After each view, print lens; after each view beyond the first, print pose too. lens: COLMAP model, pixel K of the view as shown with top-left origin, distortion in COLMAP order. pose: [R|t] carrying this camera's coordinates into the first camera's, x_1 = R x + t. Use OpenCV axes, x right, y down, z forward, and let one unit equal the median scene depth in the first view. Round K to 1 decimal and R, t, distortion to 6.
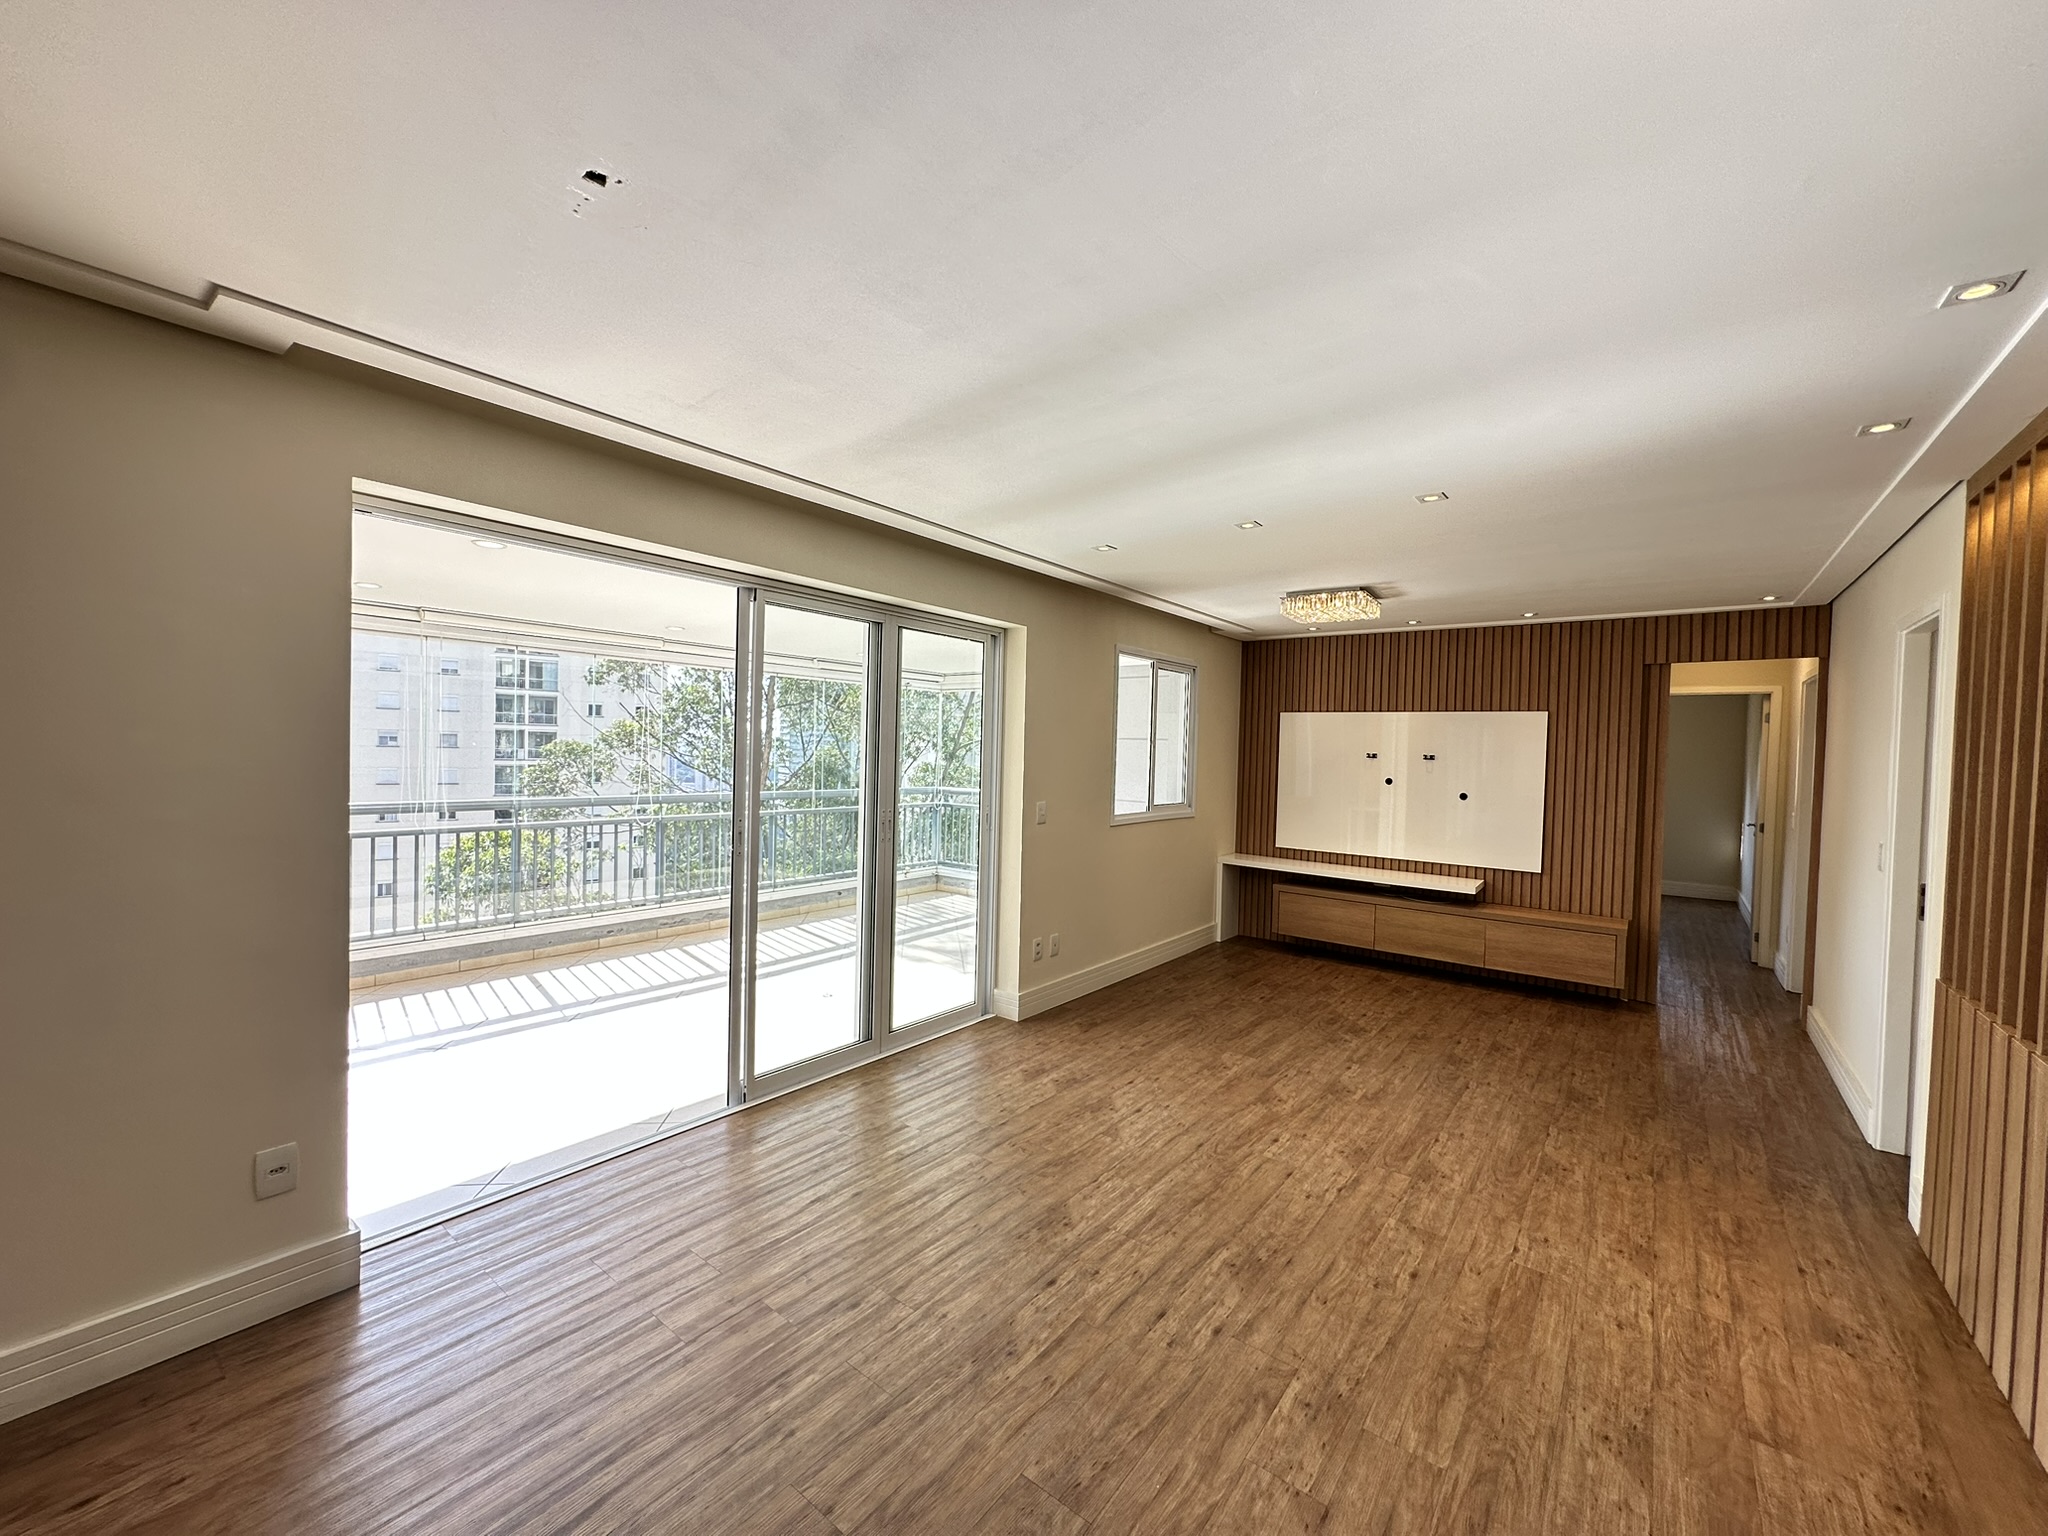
lens RADIAL K [[815.2, 0, 1025.6], [0, 815.2, 766.0], [0, 0, 1]] dist [-0.005268, 0.001334]
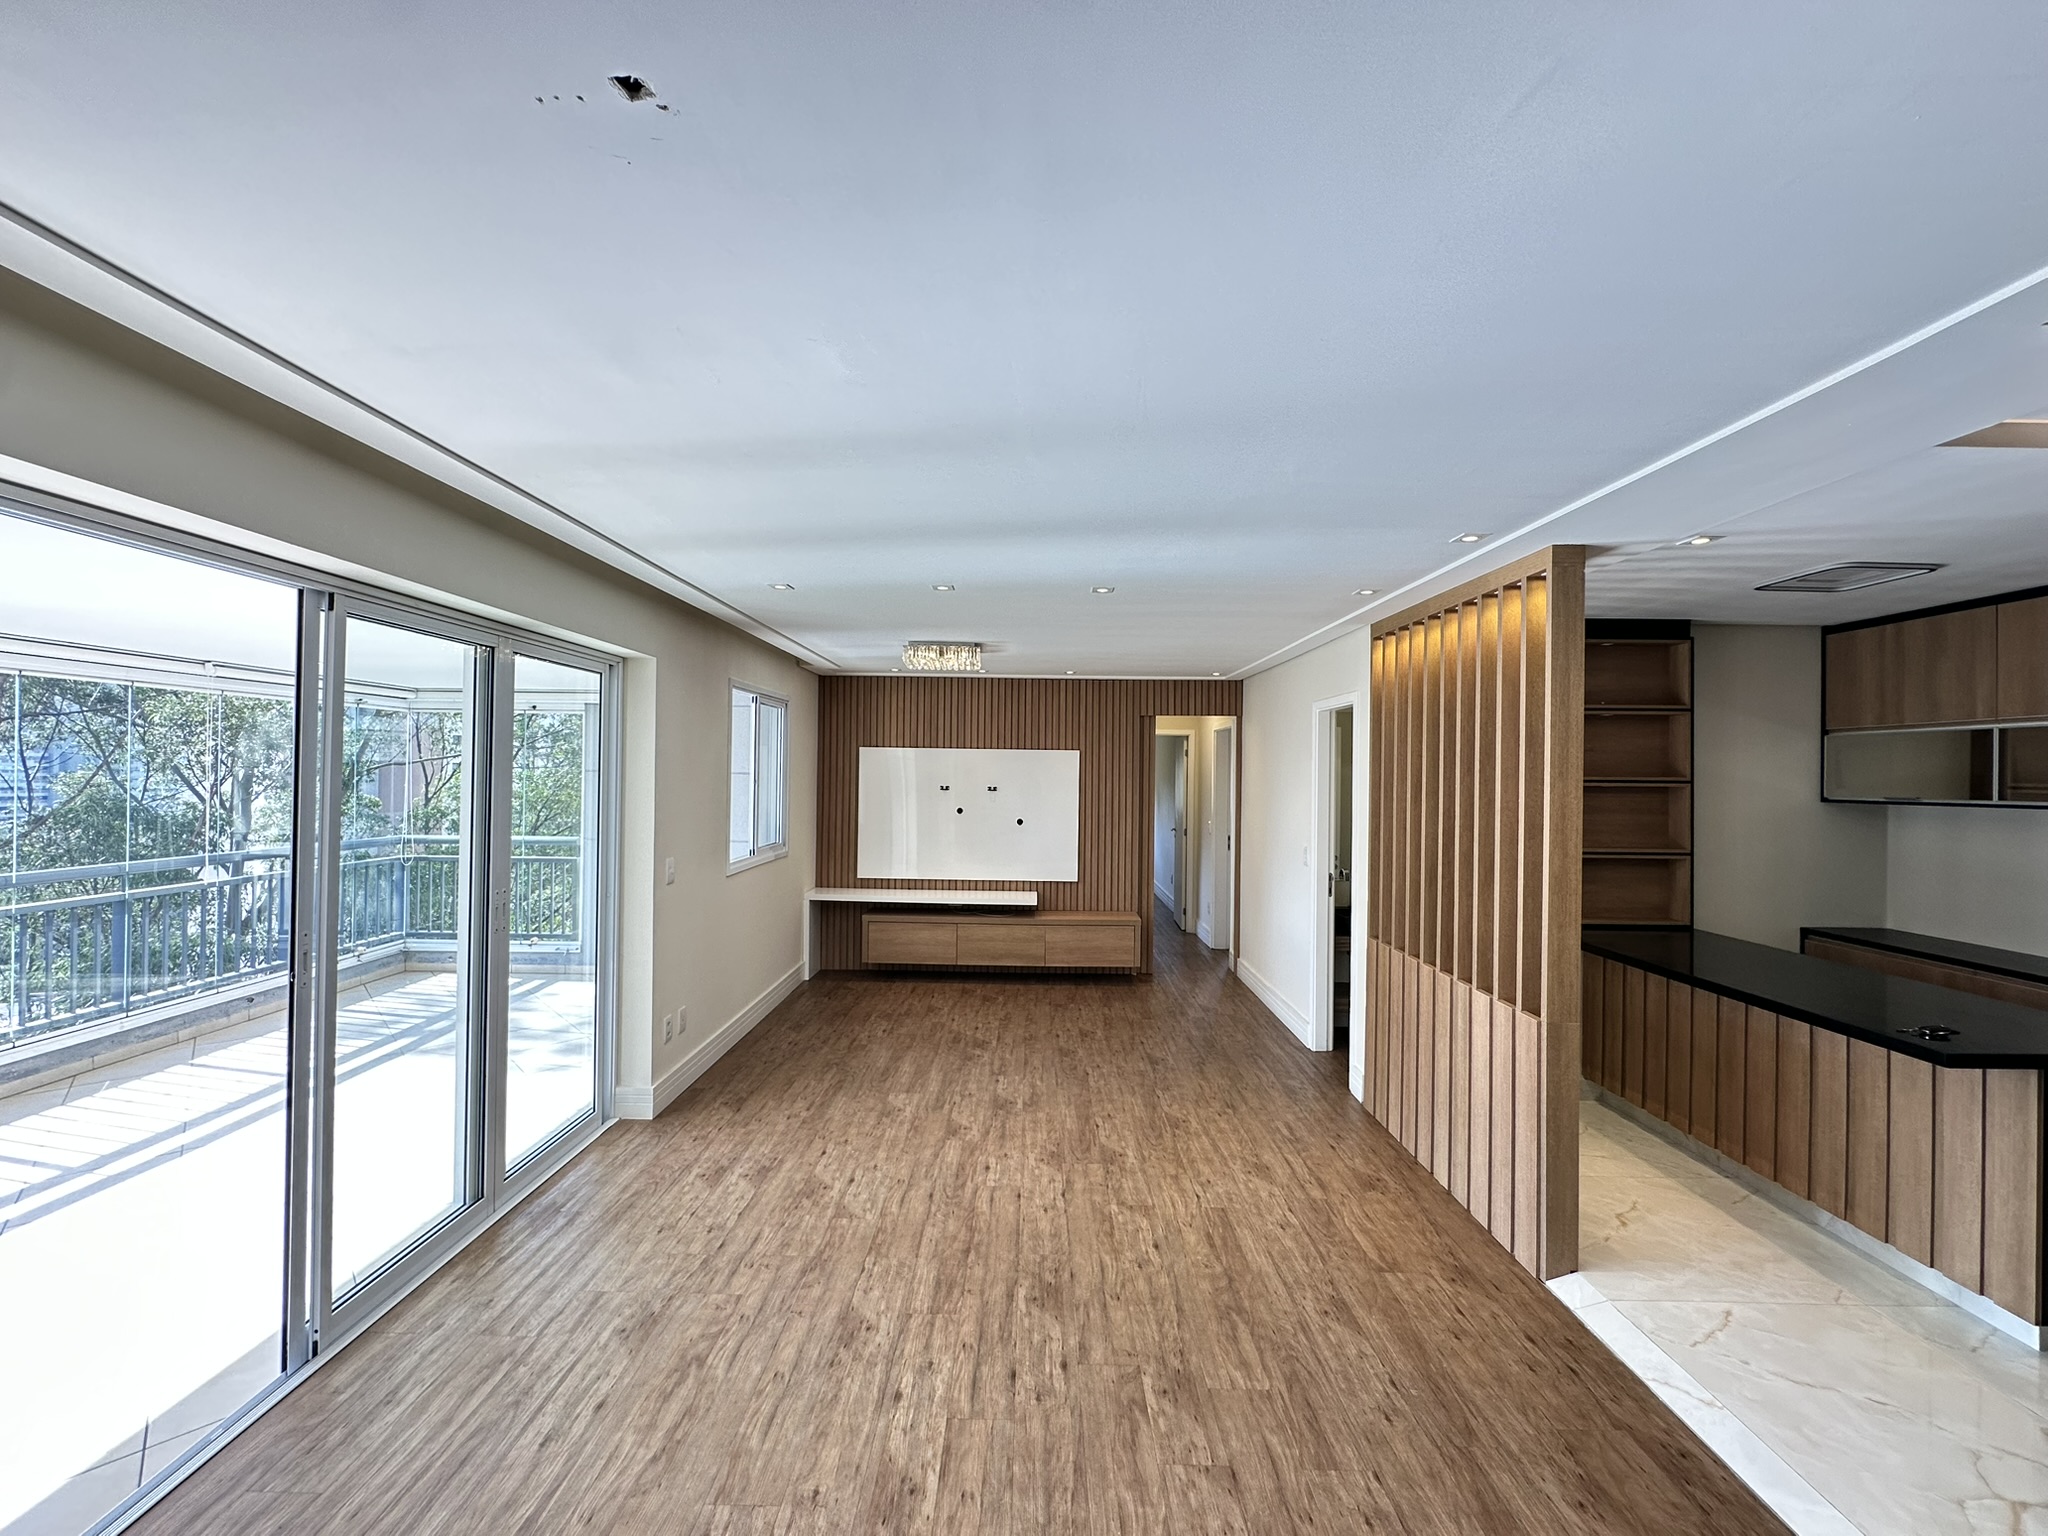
lens RADIAL K [[815.2, 0, 1026.0], [0, 815.2, 765.2], [0, 0, 1]] dist [-0.005268, 0.001334]
pose [[0.793856, -0.010179, 0.608021, -0.248321], [0.020611, 0.999736, -0.010173, -0.047327], [-0.607757, 0.020608, 0.793856, 0.091628]]
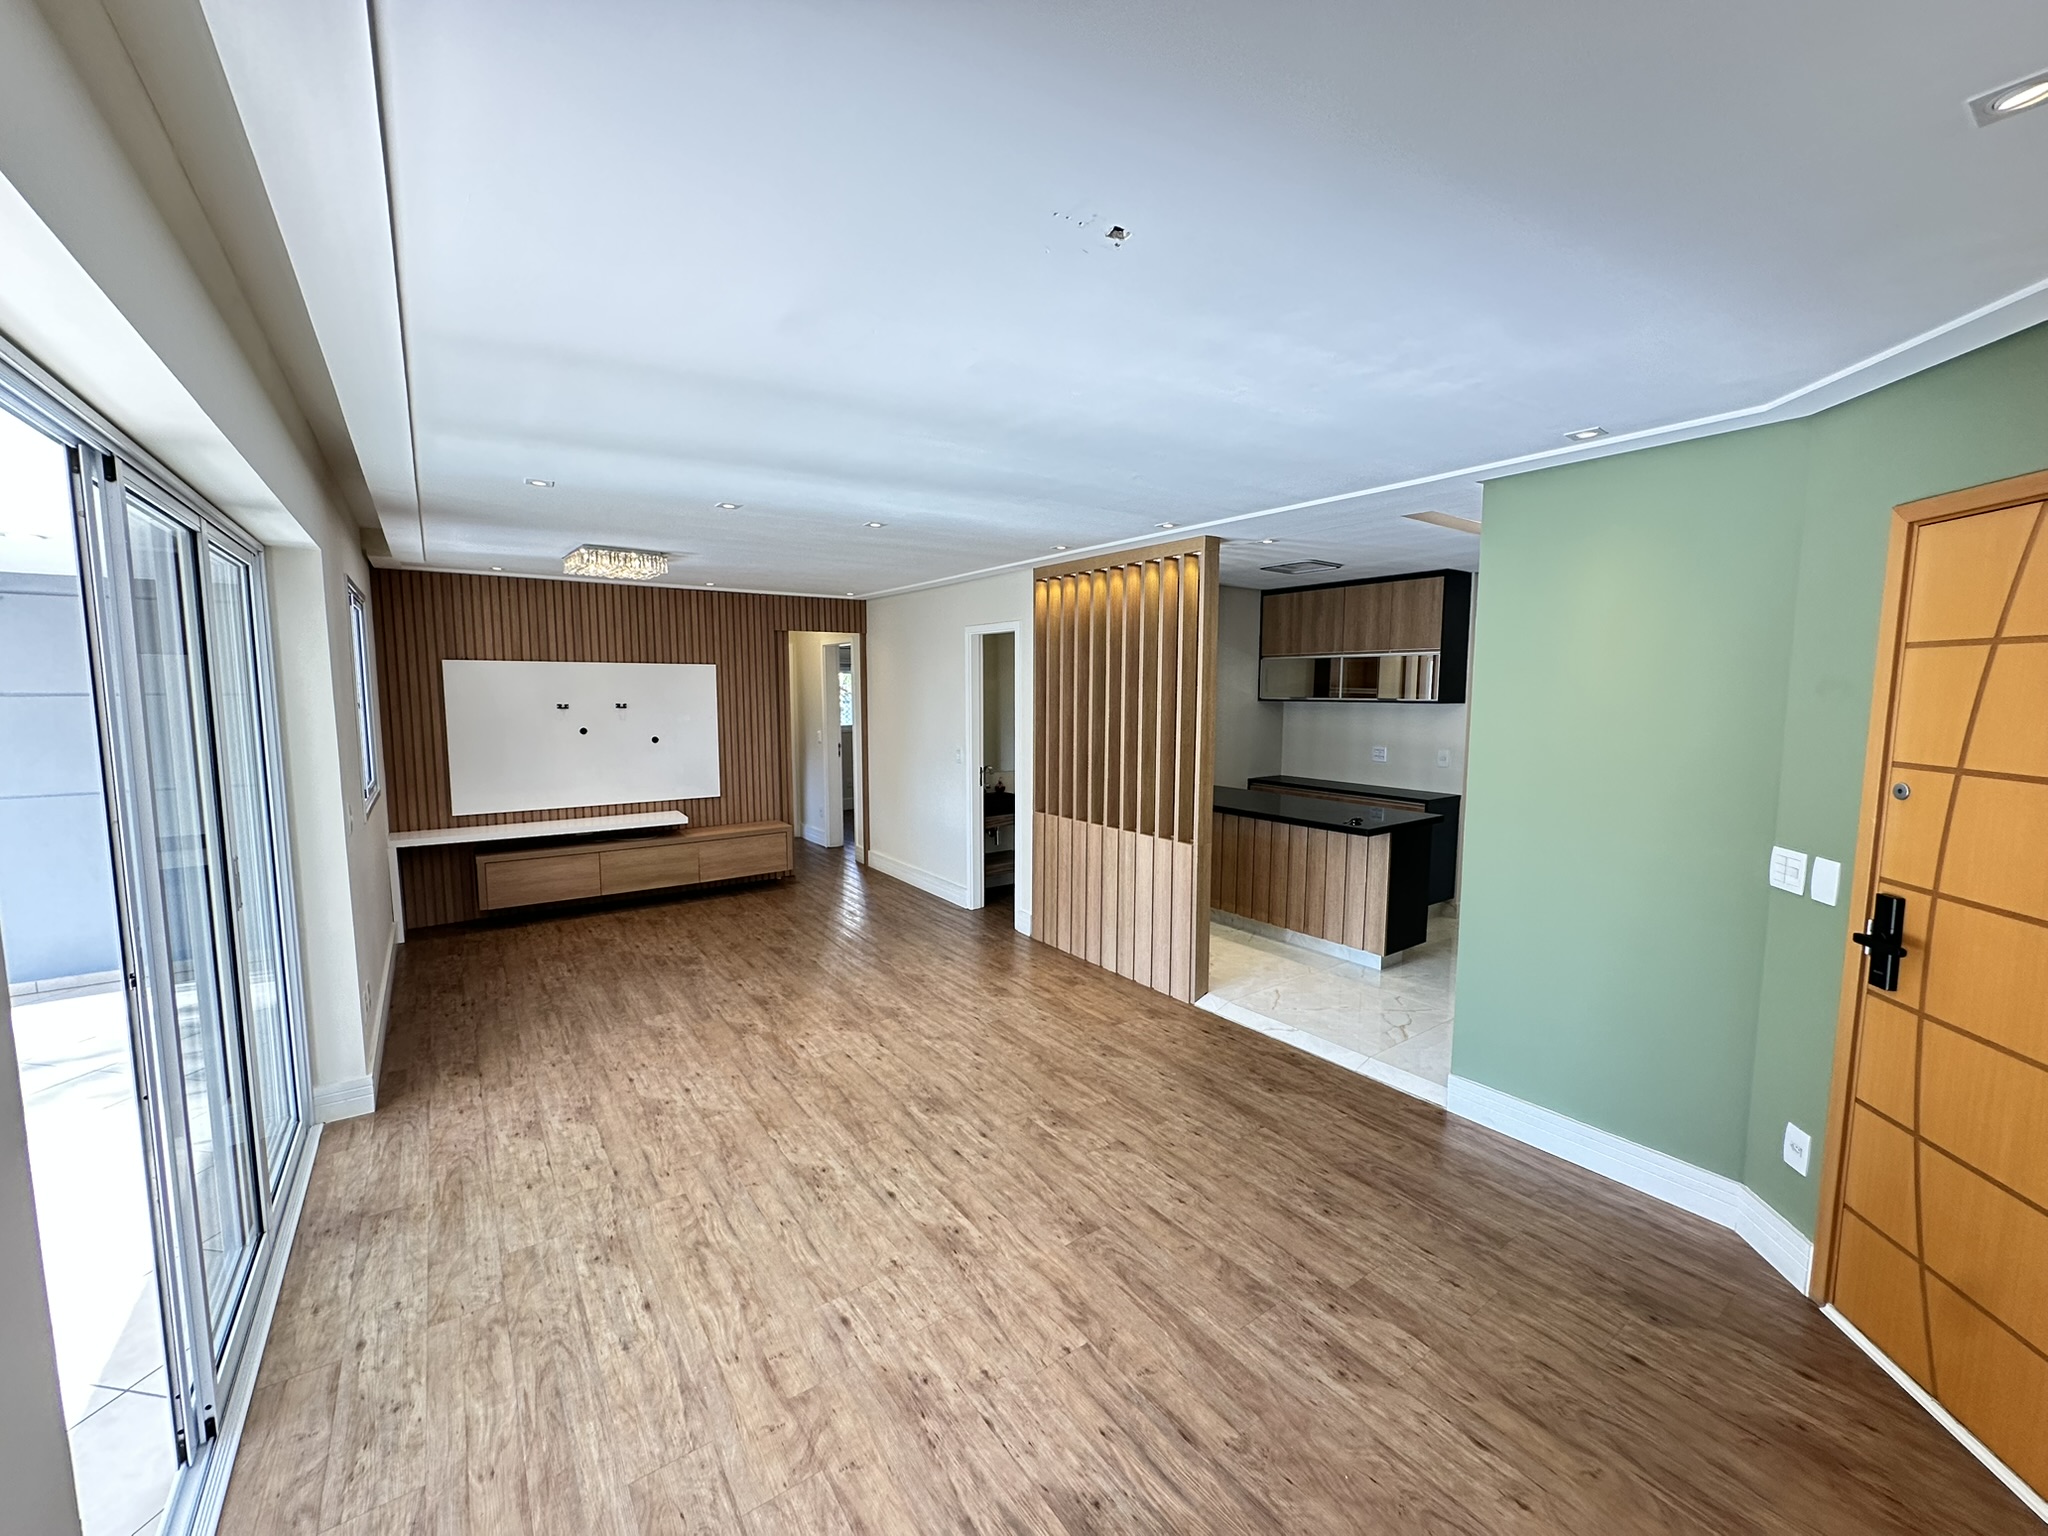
lens RADIAL K [[815.2, 0, 1025.3], [0, 815.2, 767.9], [0, 0, 1]] dist [-0.005268, 0.001334]
pose [[0.278884, -0.122700, 0.952454, -0.576747], [0.025535, 0.992401, 0.120369, -0.068009], [-0.959985, -0.009248, 0.279898, 0.295219]]
